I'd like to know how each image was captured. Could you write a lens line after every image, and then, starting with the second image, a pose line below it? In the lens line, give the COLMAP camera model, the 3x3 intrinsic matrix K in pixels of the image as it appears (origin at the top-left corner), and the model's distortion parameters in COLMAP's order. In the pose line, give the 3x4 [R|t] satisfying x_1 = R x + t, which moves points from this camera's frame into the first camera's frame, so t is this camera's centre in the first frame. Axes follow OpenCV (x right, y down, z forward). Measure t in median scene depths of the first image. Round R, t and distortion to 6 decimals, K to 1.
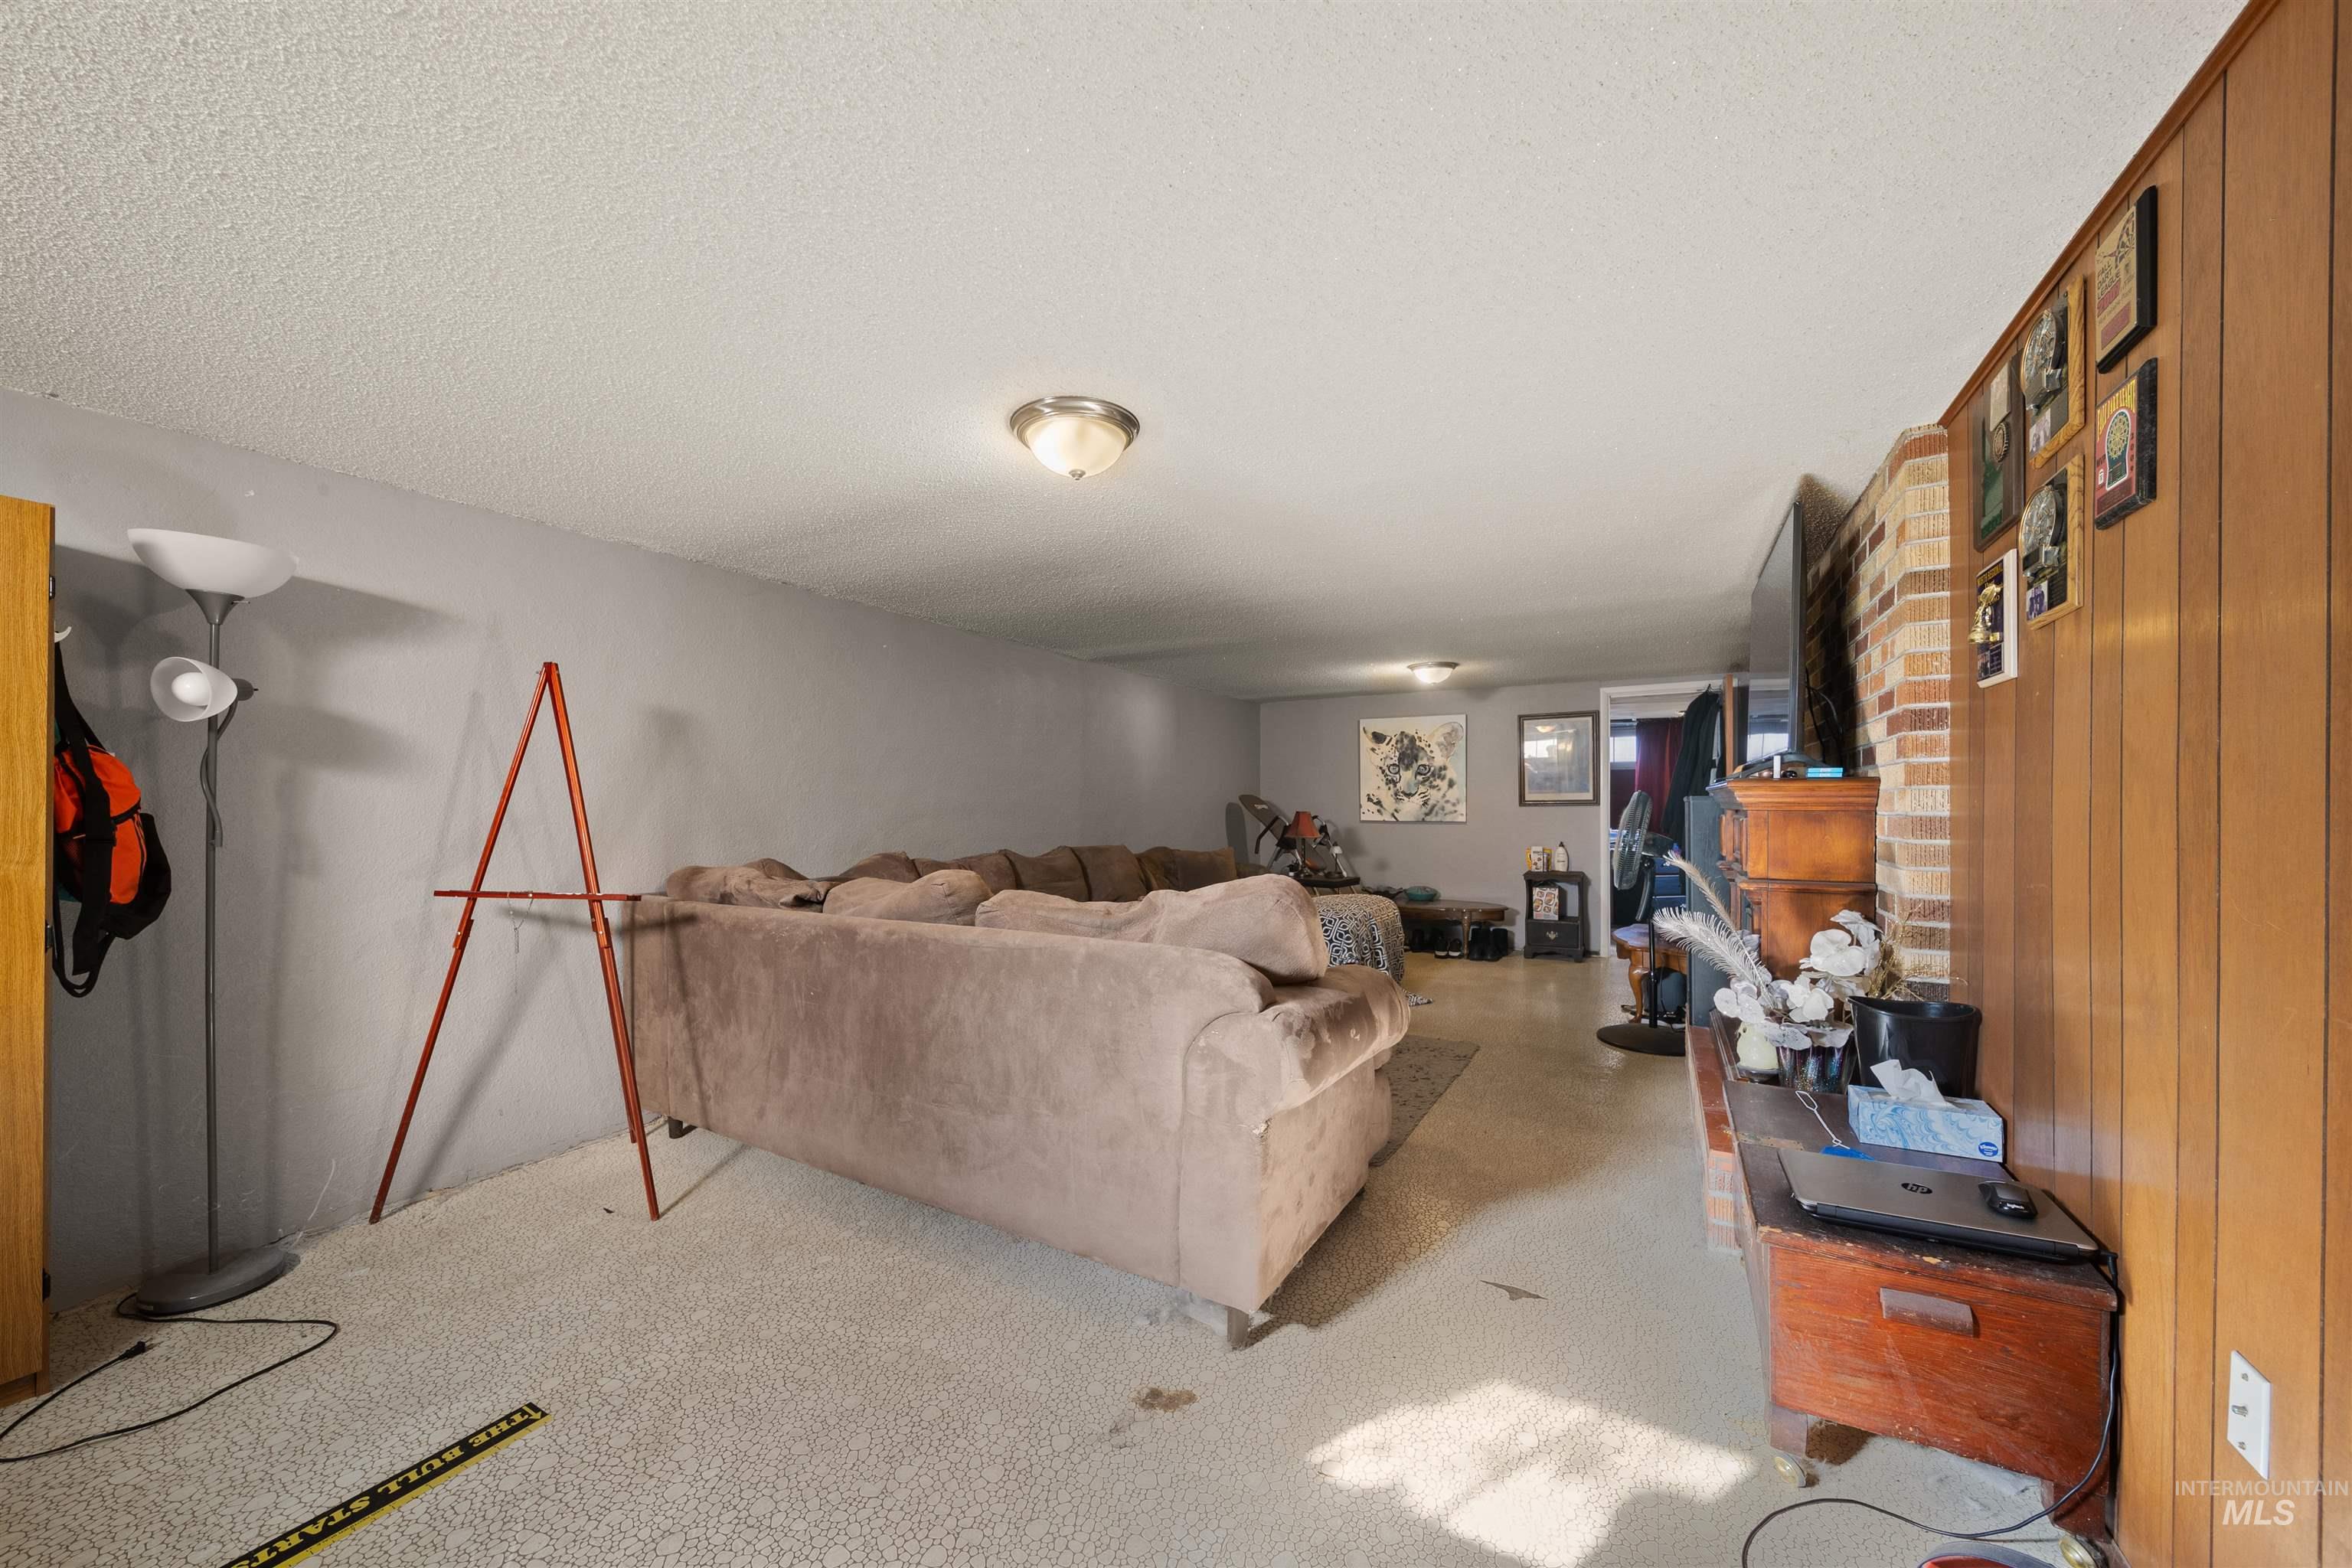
lens RADIAL K [[825.8, 0, 1166.4], [0, 825.8, 791.0], [0, 0, 1]] dist [0.001465, -0.002735]
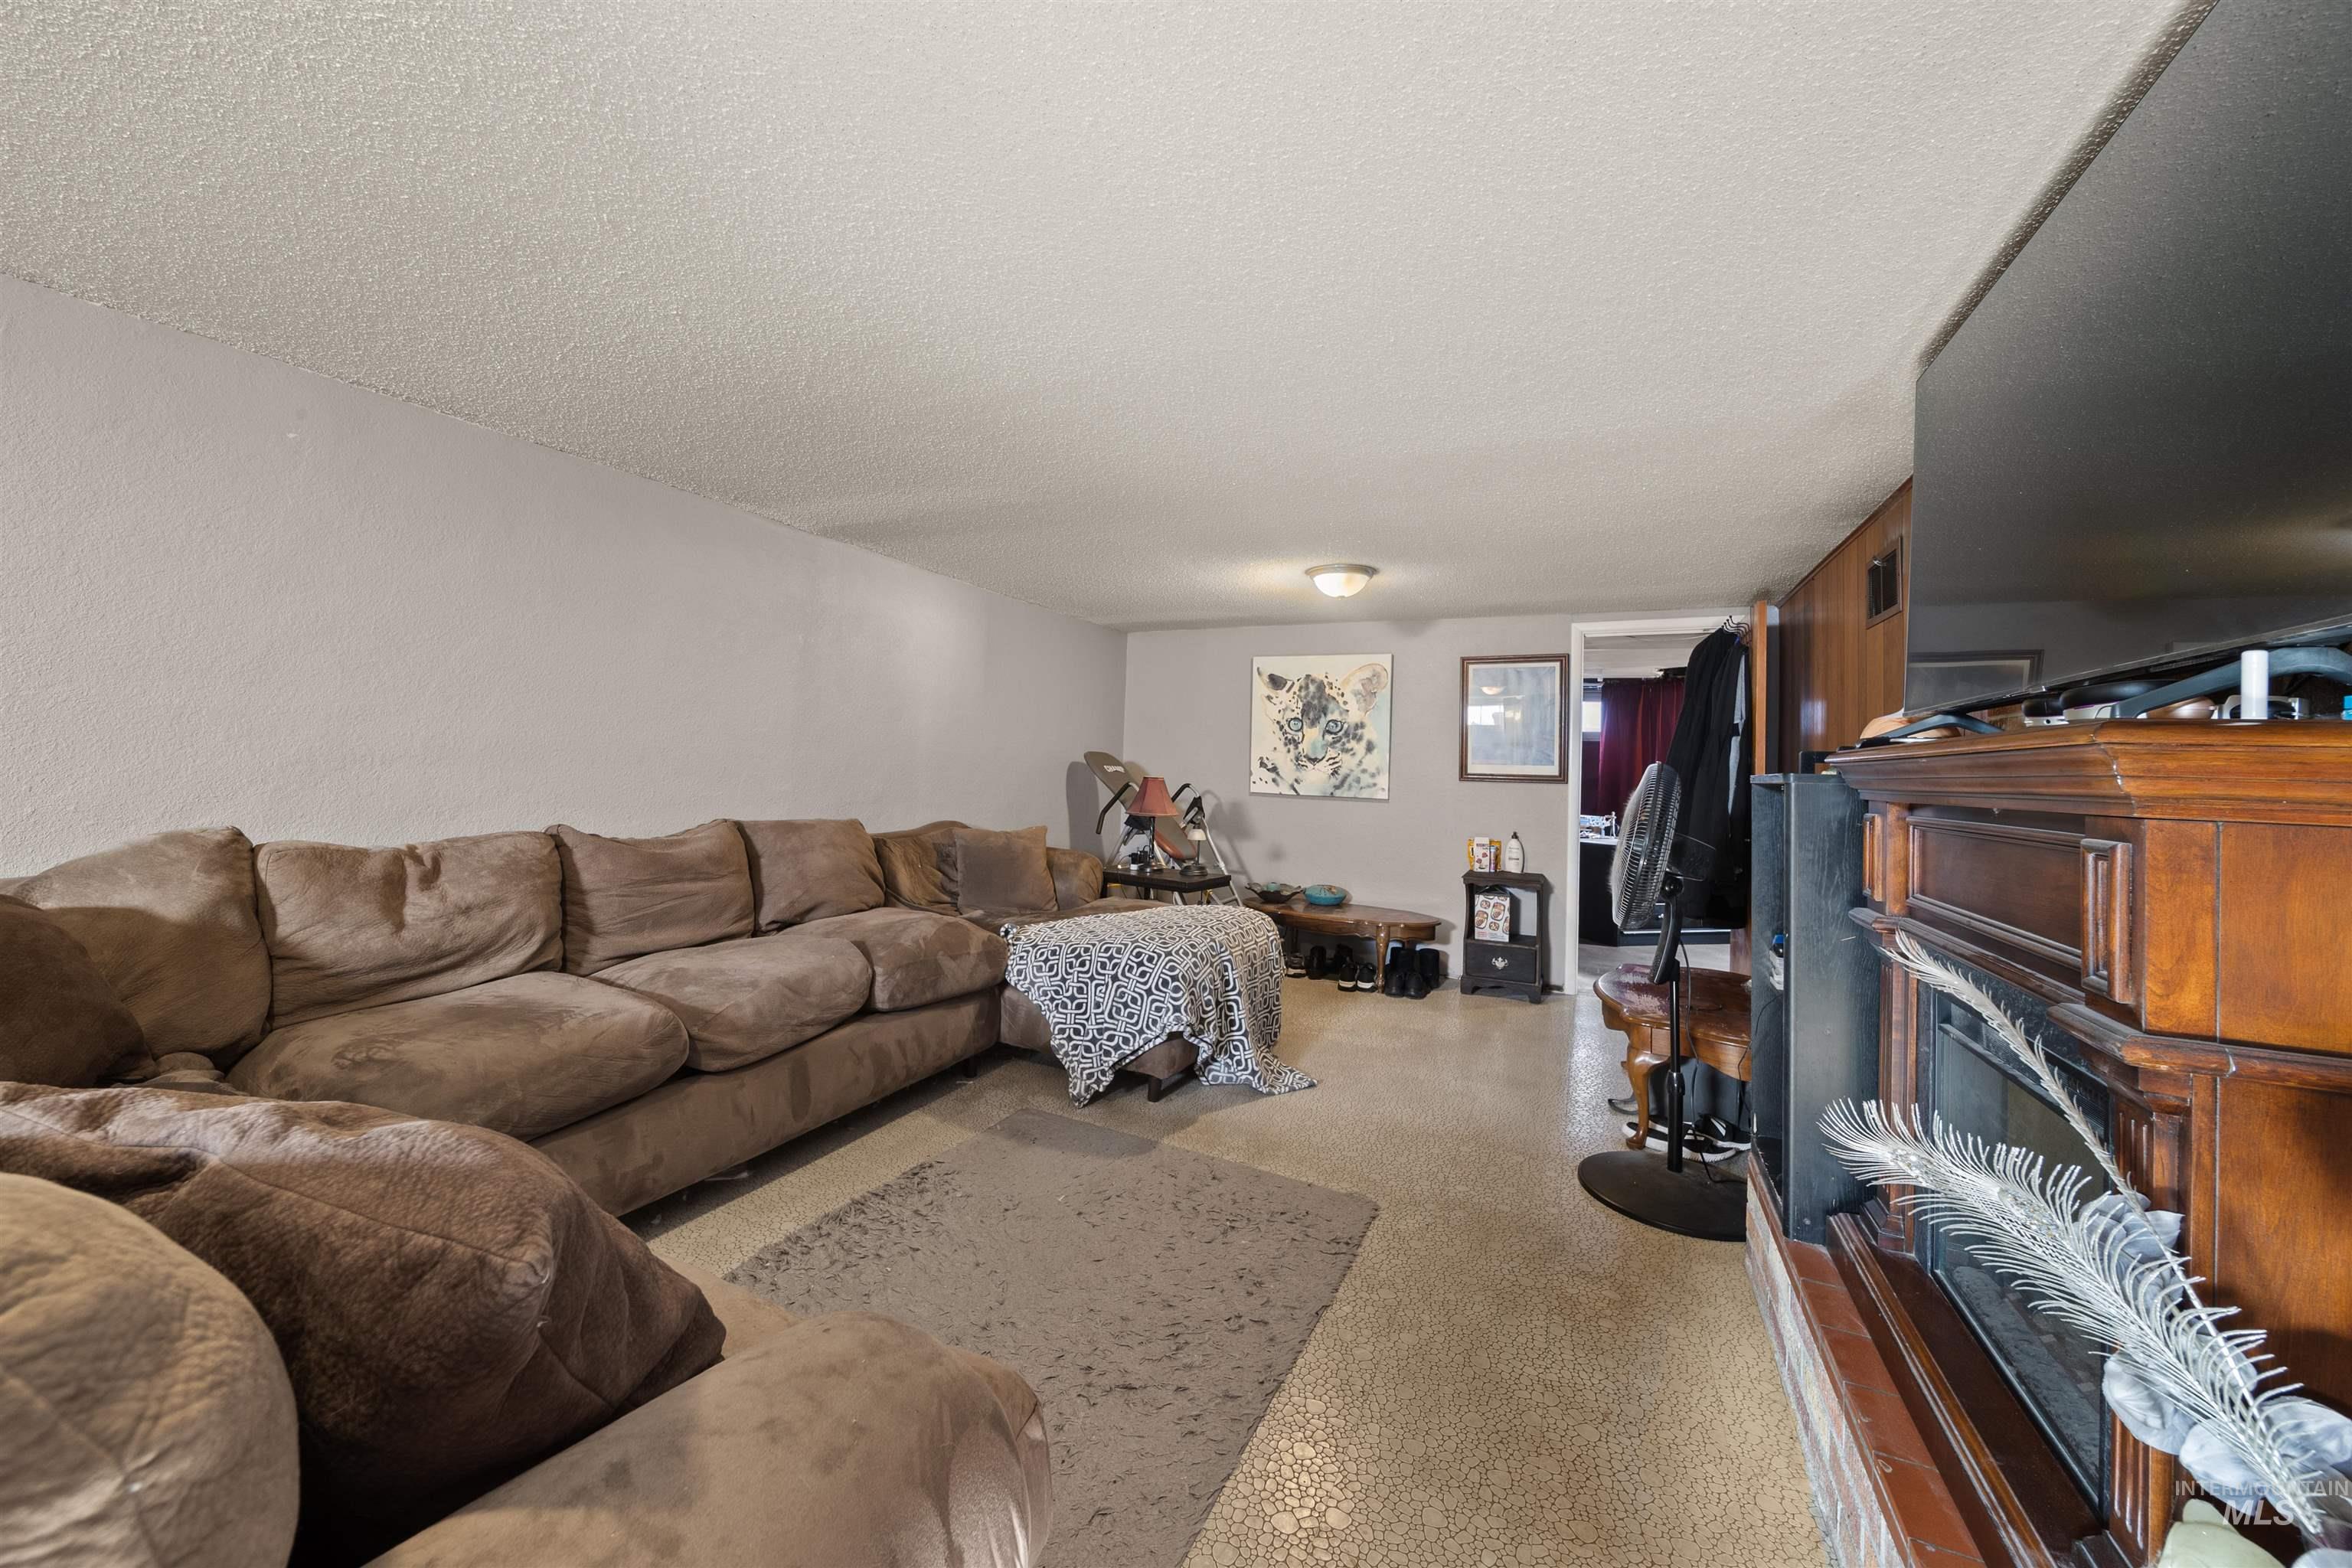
lens RADIAL K [[892.4, 0, 1130.0], [0, 892.4, 722.4], [0, 0, 1]] dist [0.001449, -0.003492]
pose [[0.998094, 0.039232, 0.047628, 0.099377], [-0.037671, 0.998737, -0.033259, 0.004101], [-0.048873, 0.031402, 0.998311, 0.230625]]
